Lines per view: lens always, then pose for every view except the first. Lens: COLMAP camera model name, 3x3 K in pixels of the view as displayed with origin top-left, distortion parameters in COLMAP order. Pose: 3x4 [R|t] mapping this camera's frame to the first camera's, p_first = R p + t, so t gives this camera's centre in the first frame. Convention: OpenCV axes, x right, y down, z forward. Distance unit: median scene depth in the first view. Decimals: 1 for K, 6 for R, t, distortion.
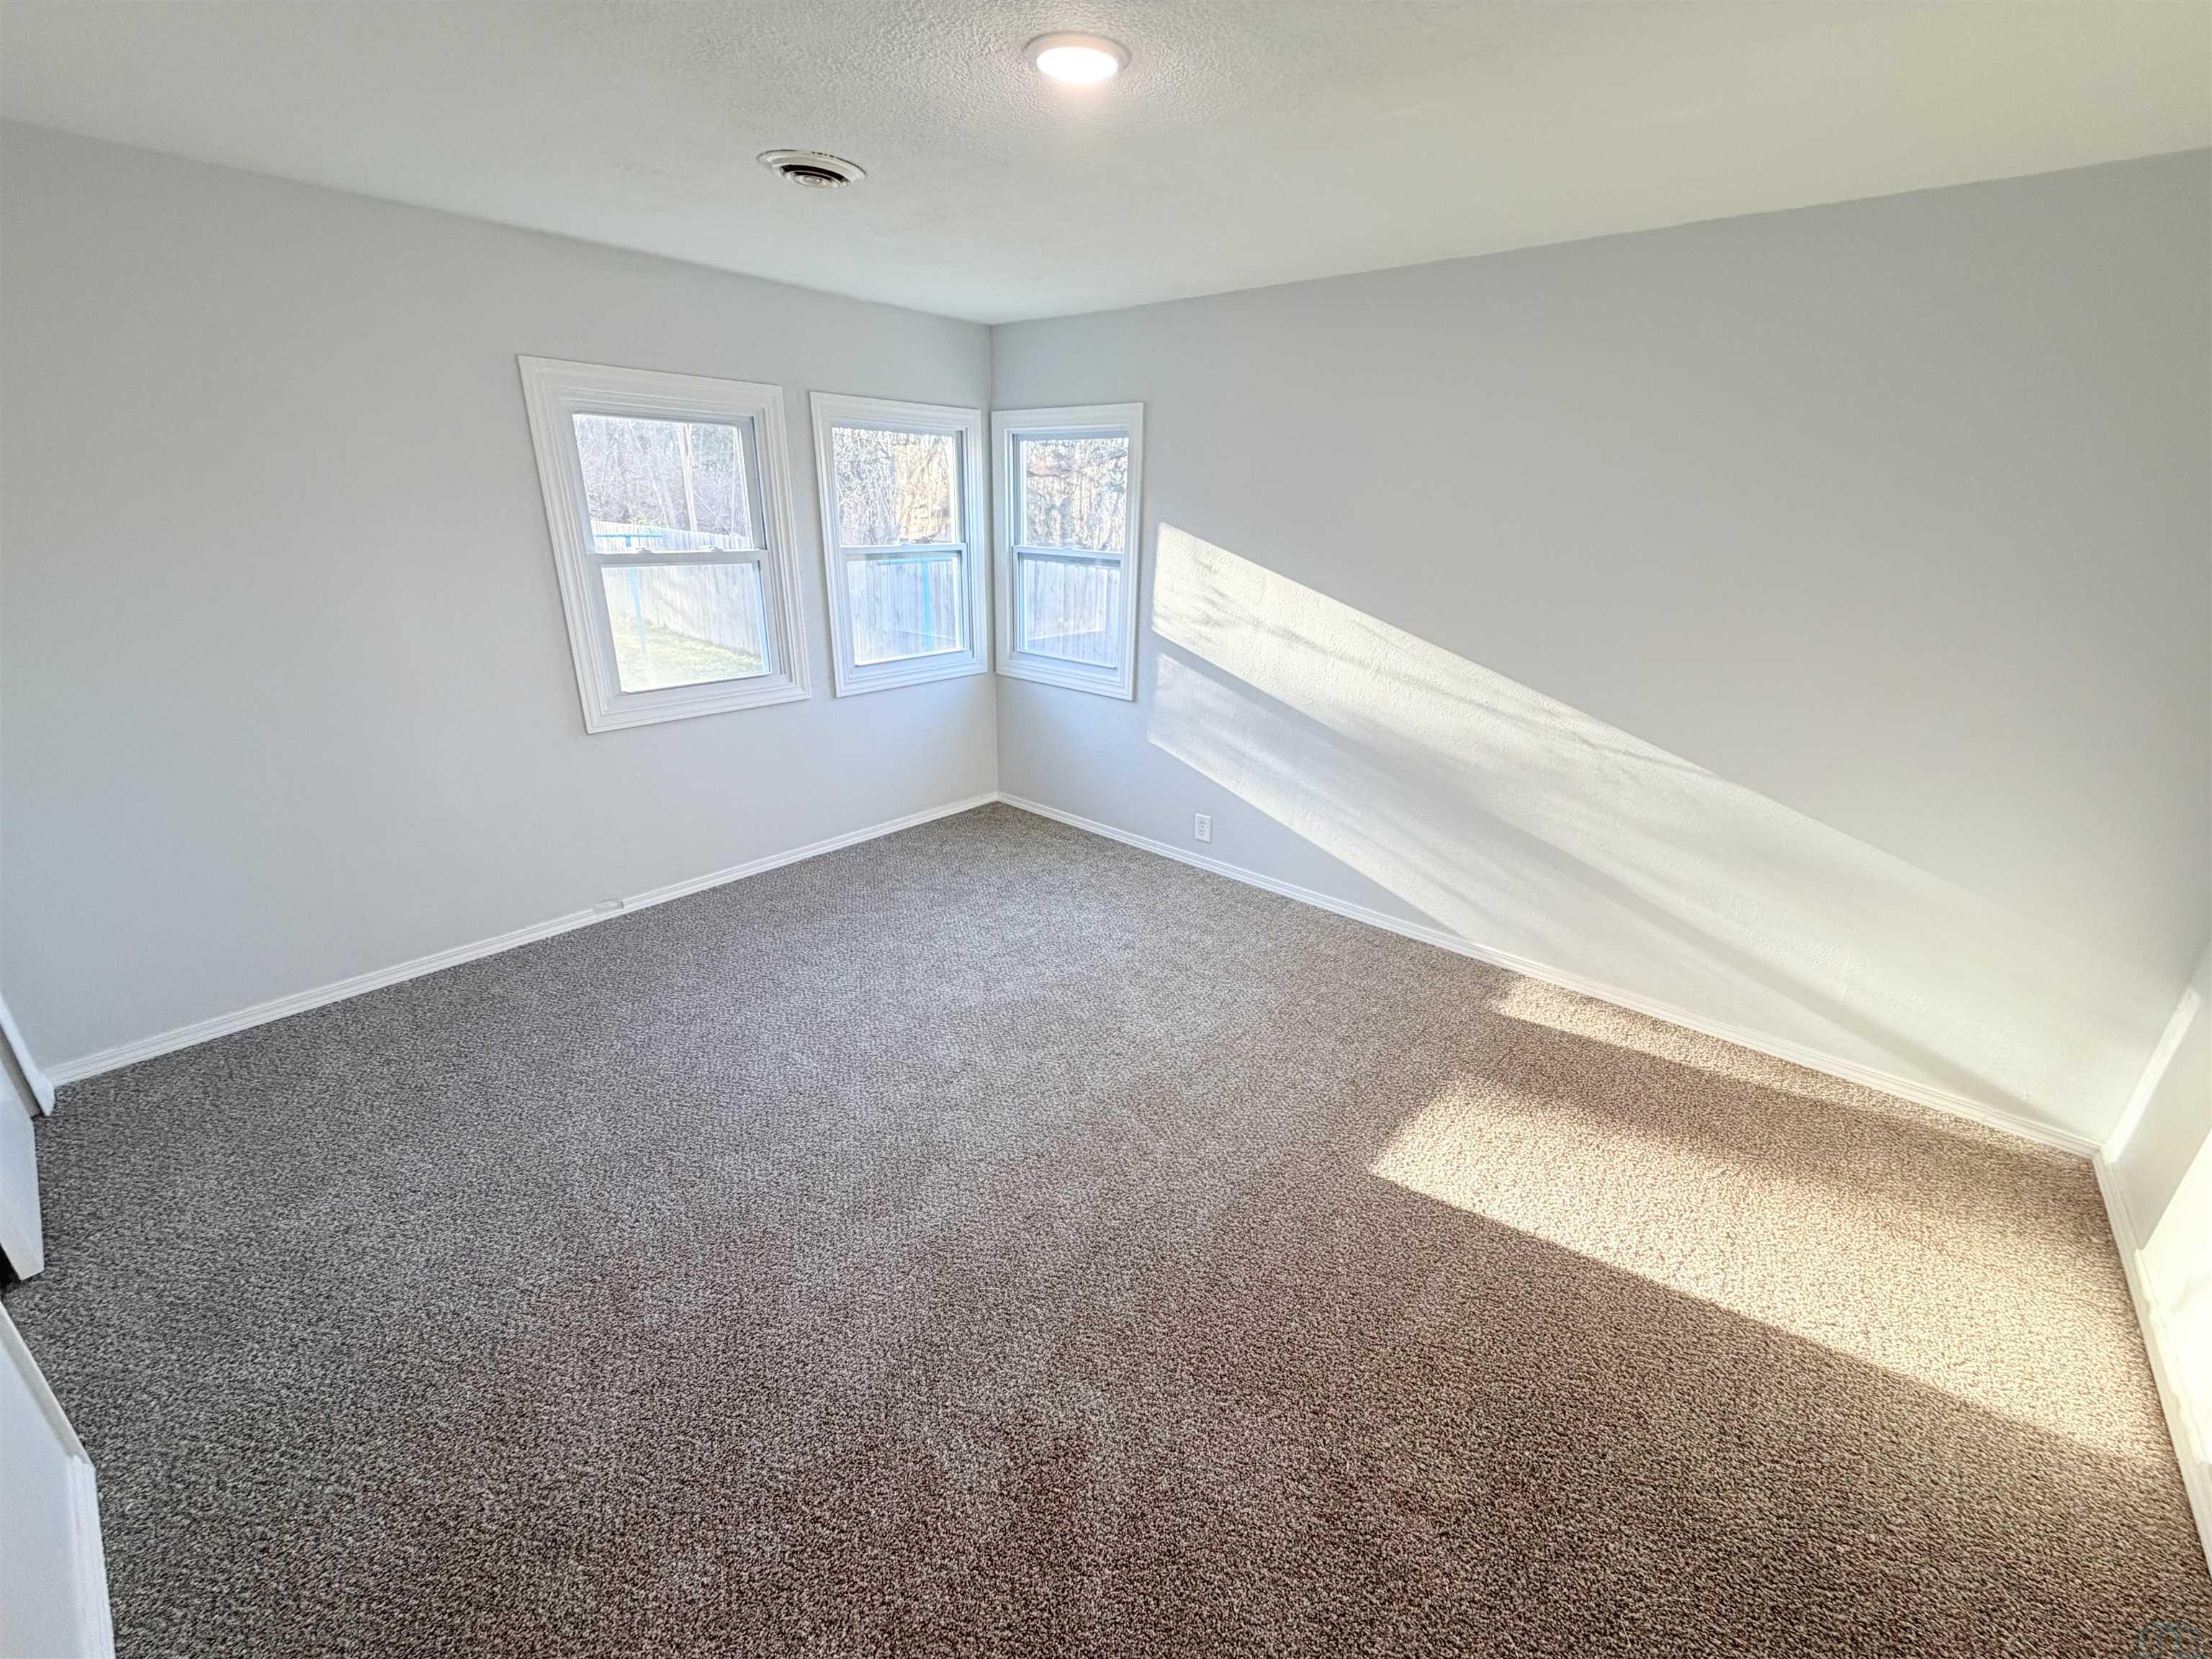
lens RADIAL K [[881.3, 0, 1099.7], [0, 881.3, 828.0], [0, 0, 1]] dist [0.001390, 0.000174]
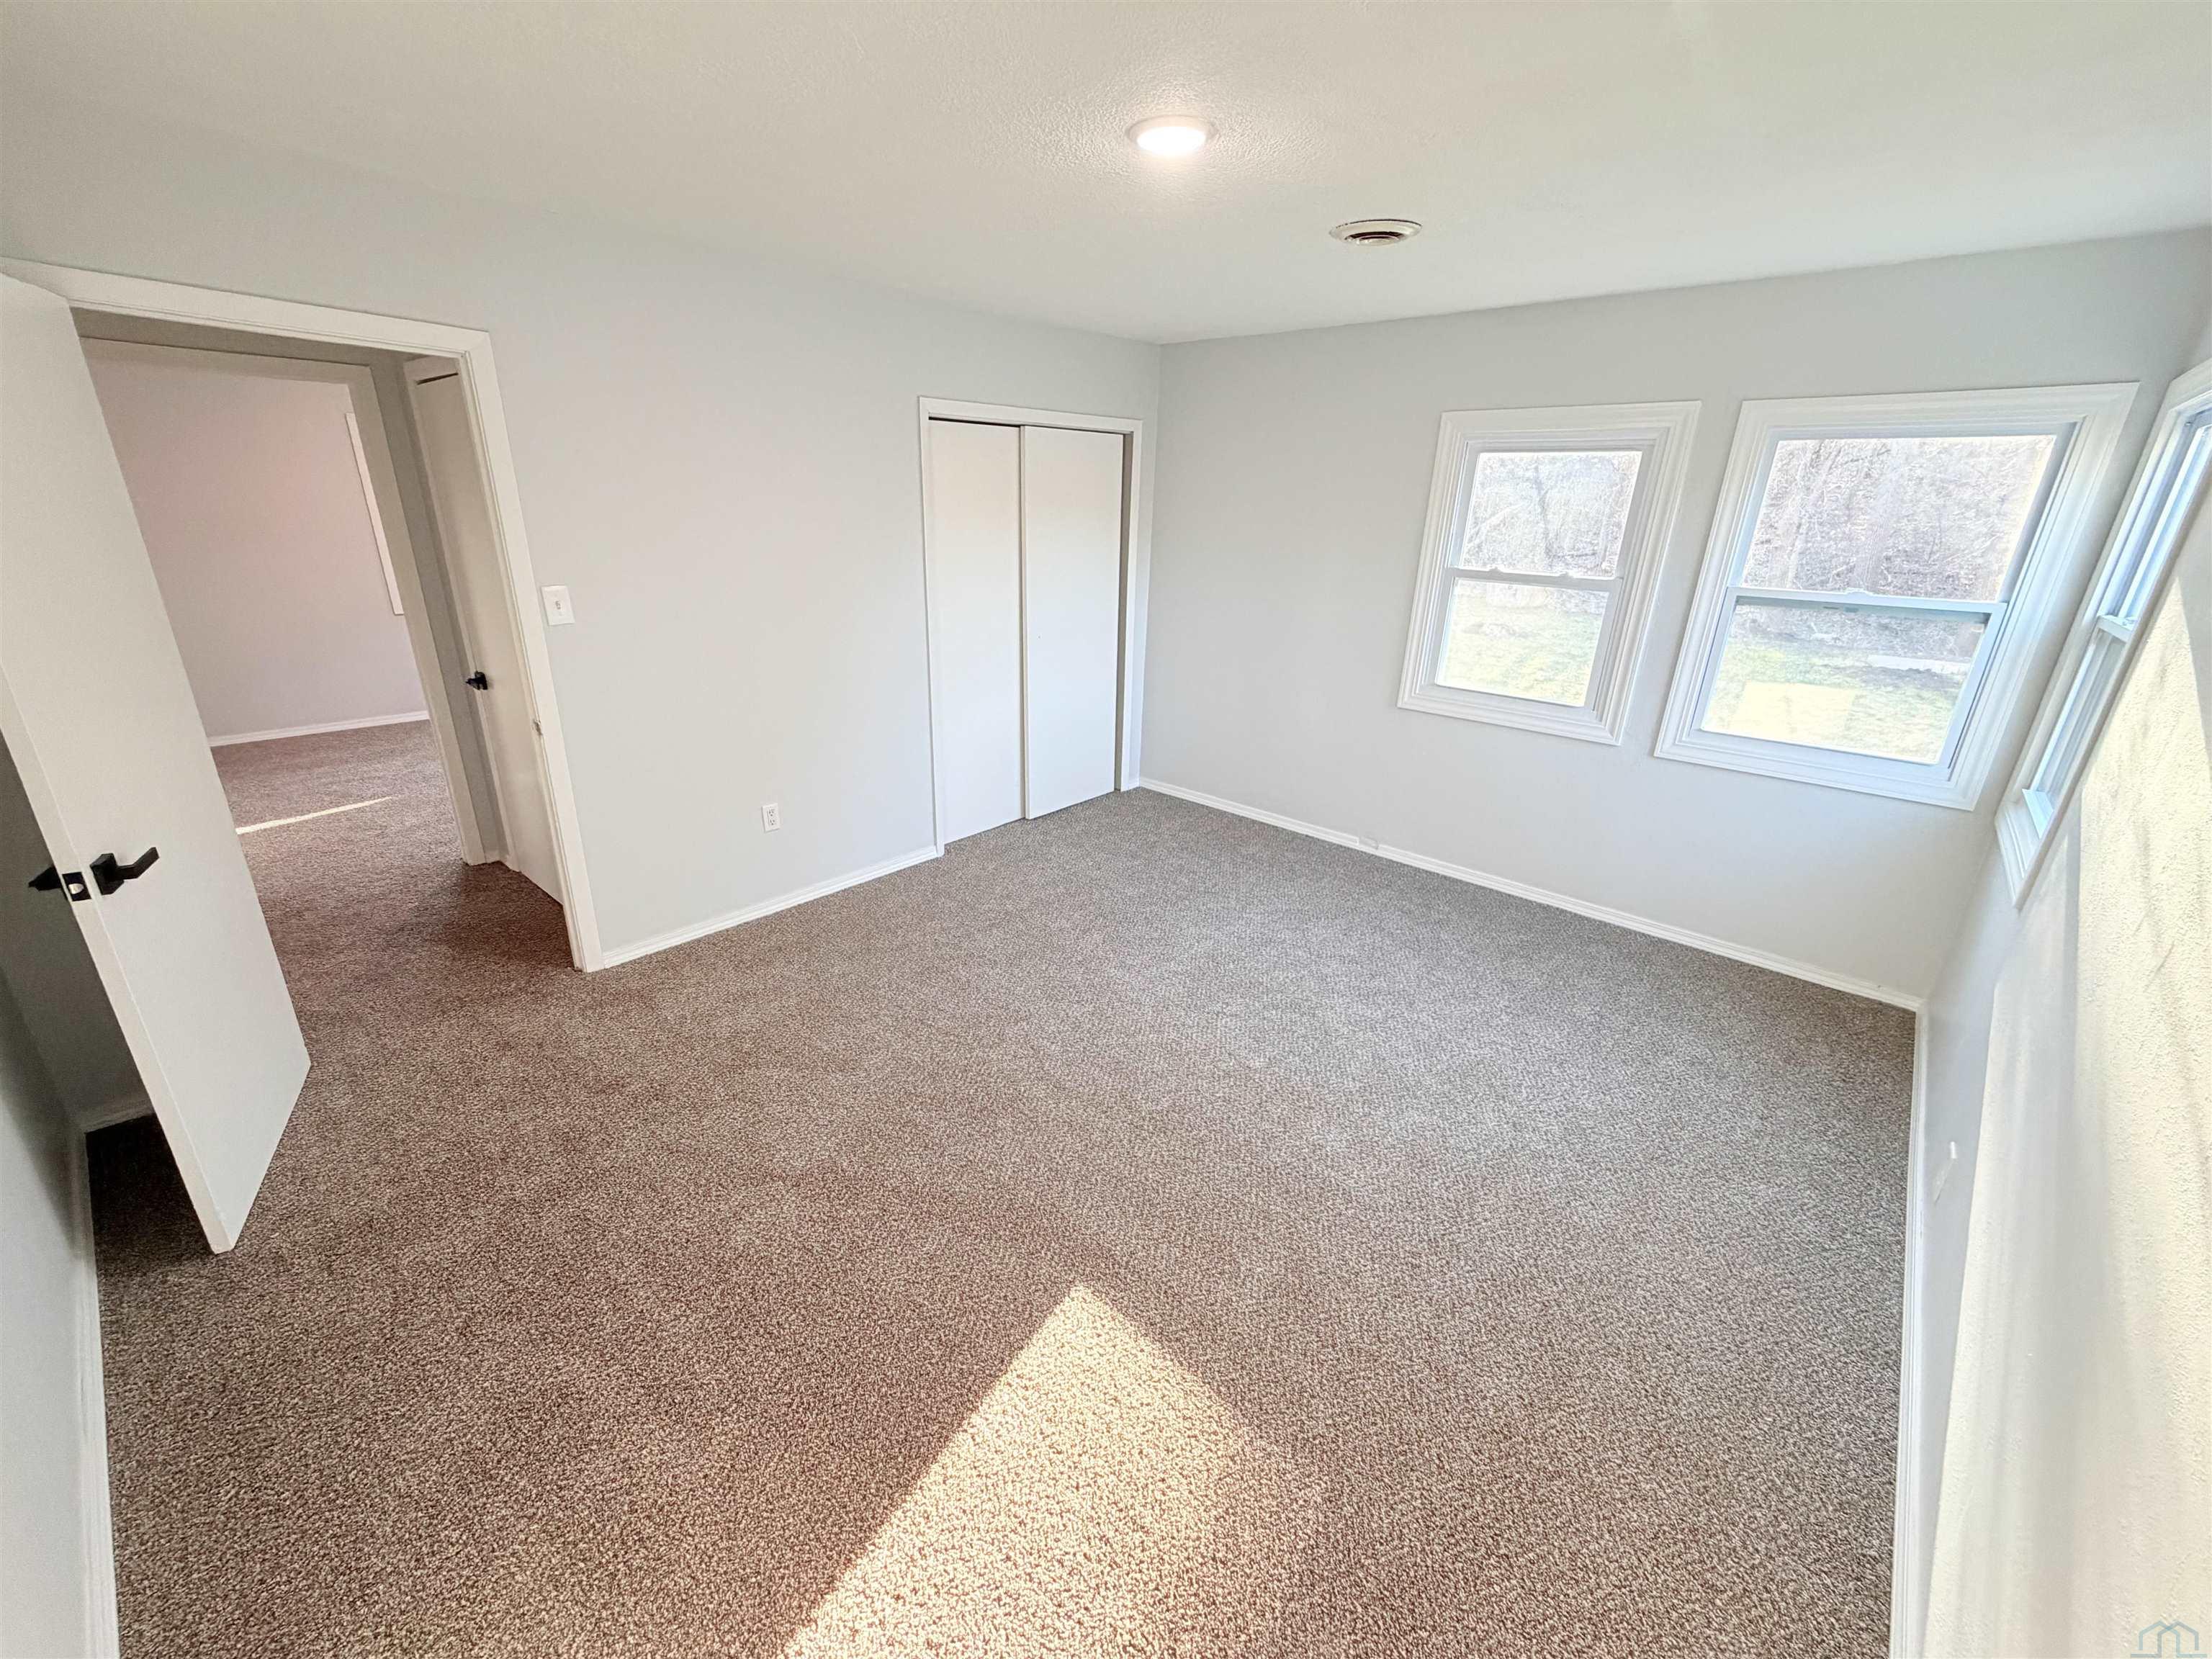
lens RADIAL K [[881.3, 0, 1099.7], [0, 881.3, 828.0], [0, 0, 1]] dist [0.001390, 0.000174]
pose [[-0.017479, 0.324095, -0.945863, 0.604920], [-0.375326, 0.874699, 0.306647, -0.163436], [0.926728, 0.360367, 0.106352, 0.480453]]
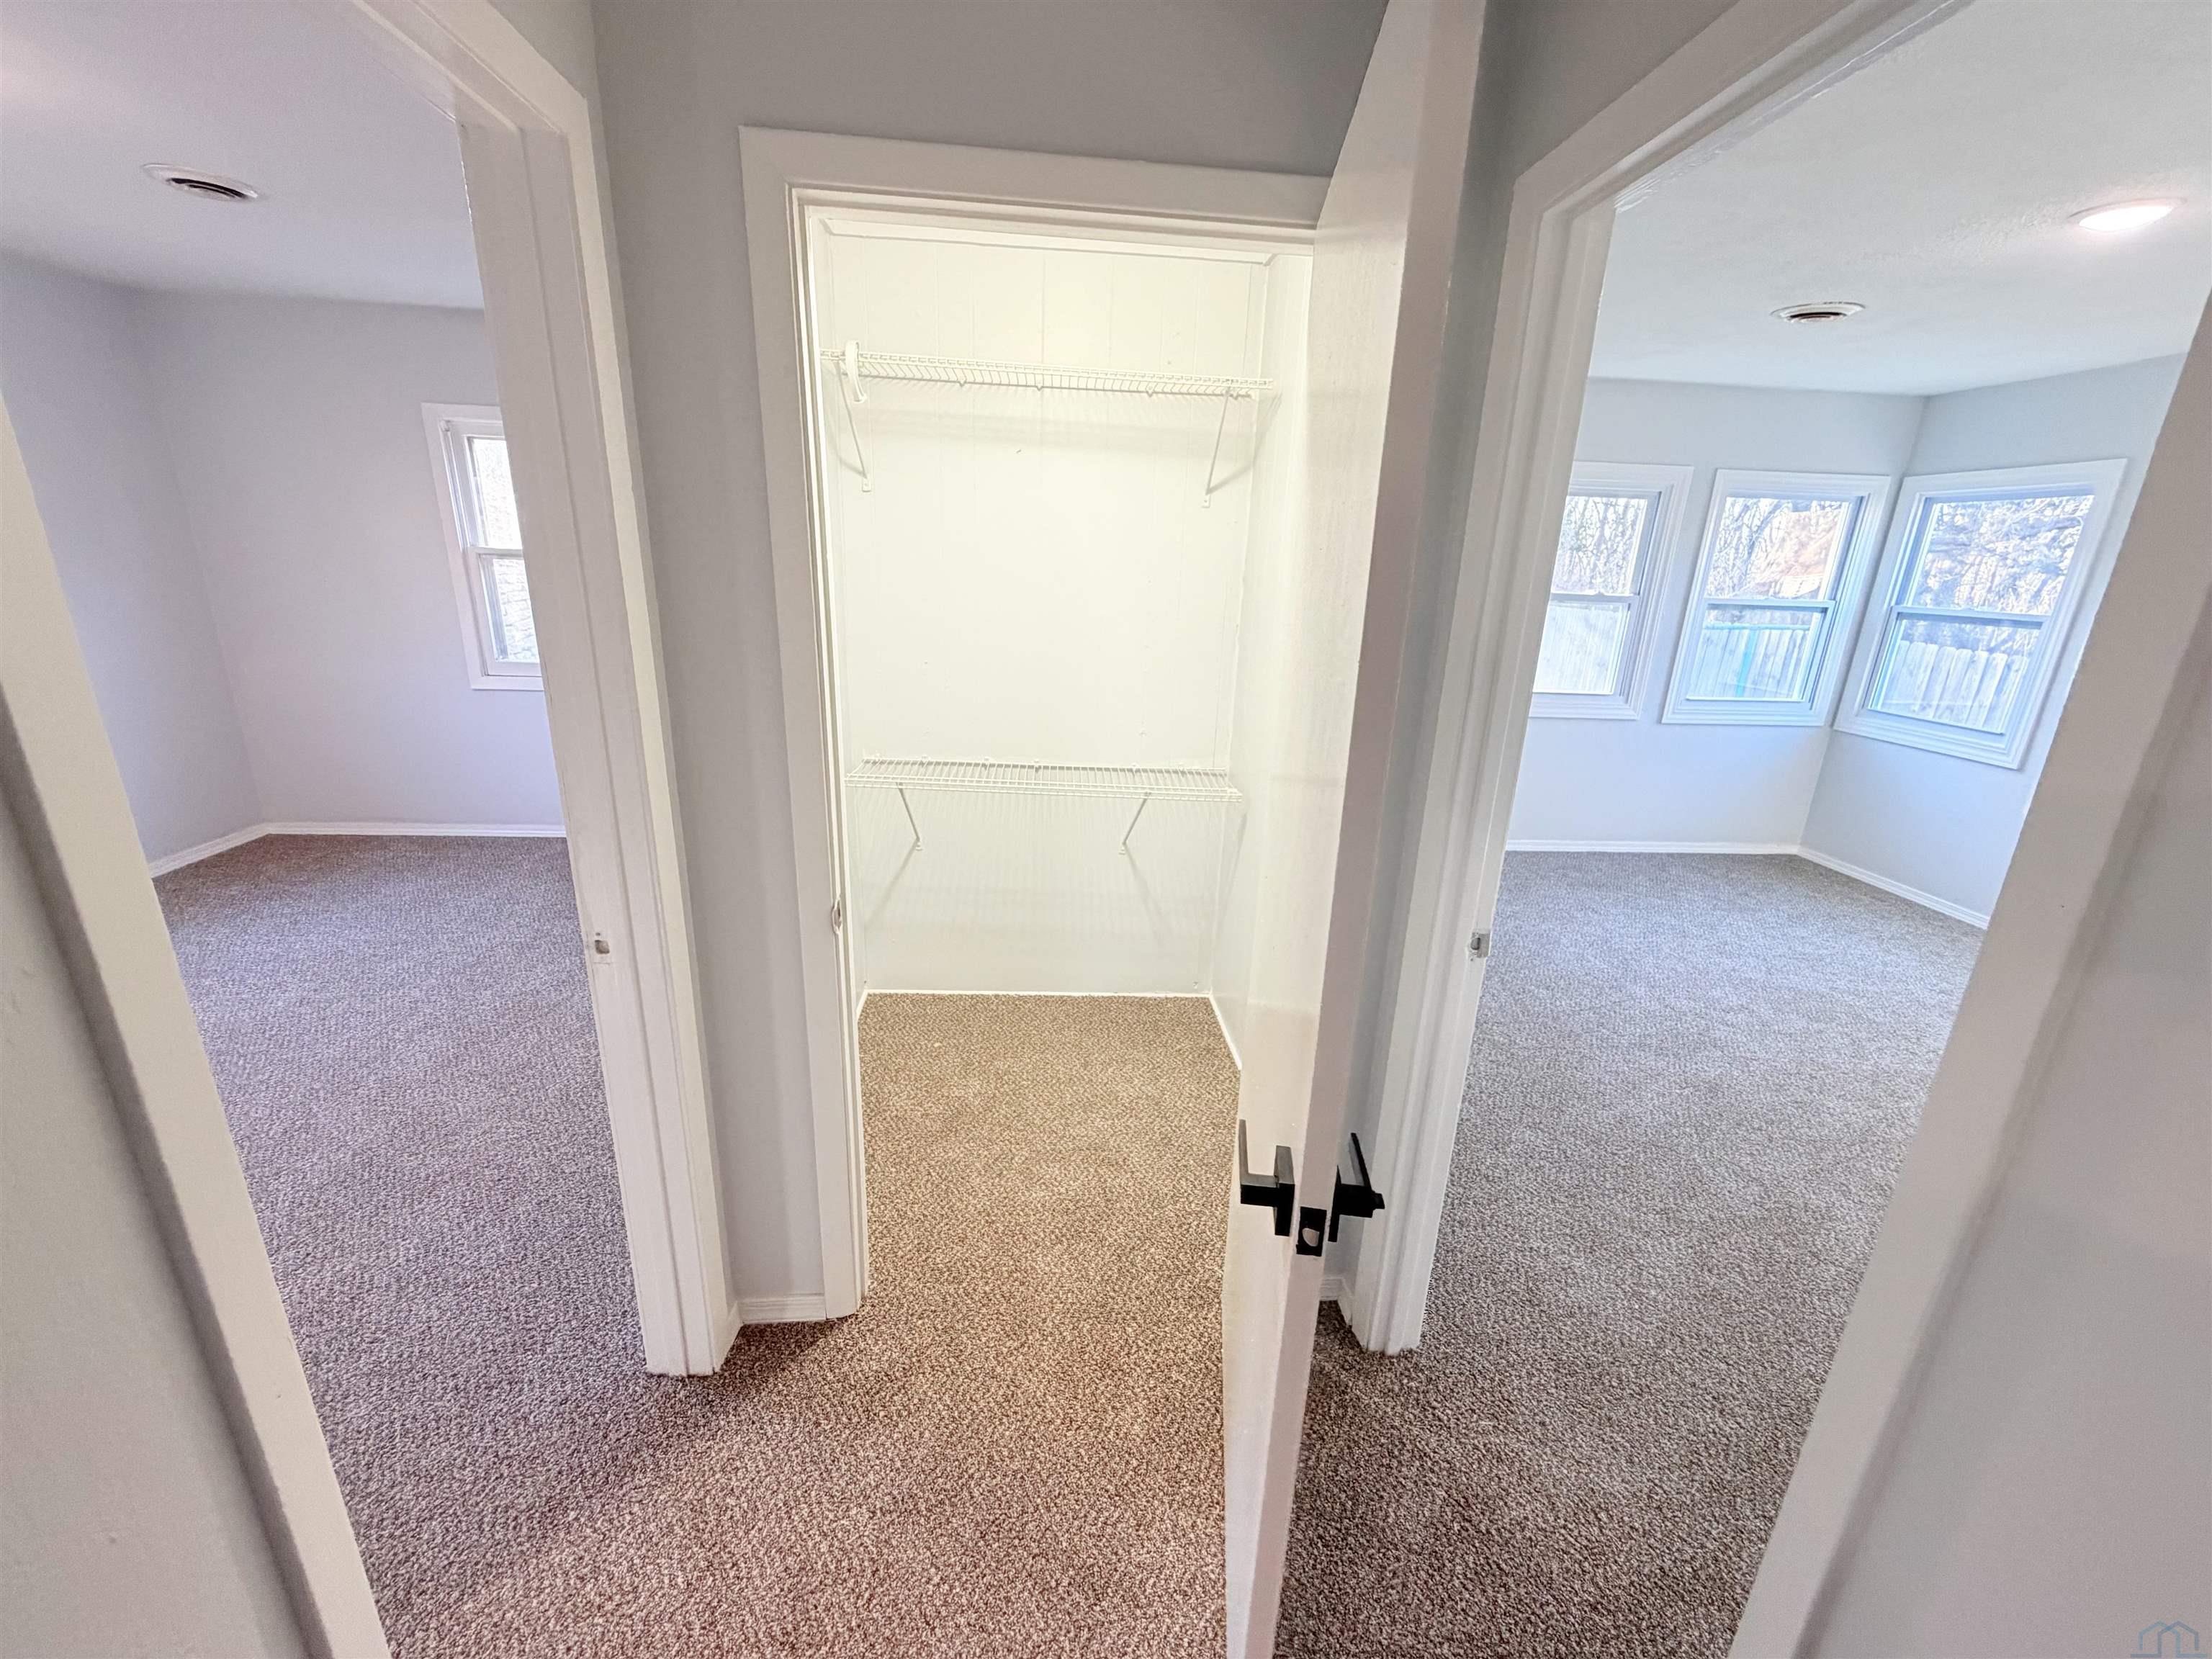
lens RADIAL K [[881.3, 0, 1099.7], [0, 881.3, 828.0], [0, 0, 1]] dist [0.001390, 0.000174]
pose [[0.709660, 0.211137, -0.672164, -0.013257], [-0.263548, 0.964331, 0.024662, 0.170287], [0.653395, 0.159646, 0.739992, -0.364583]]
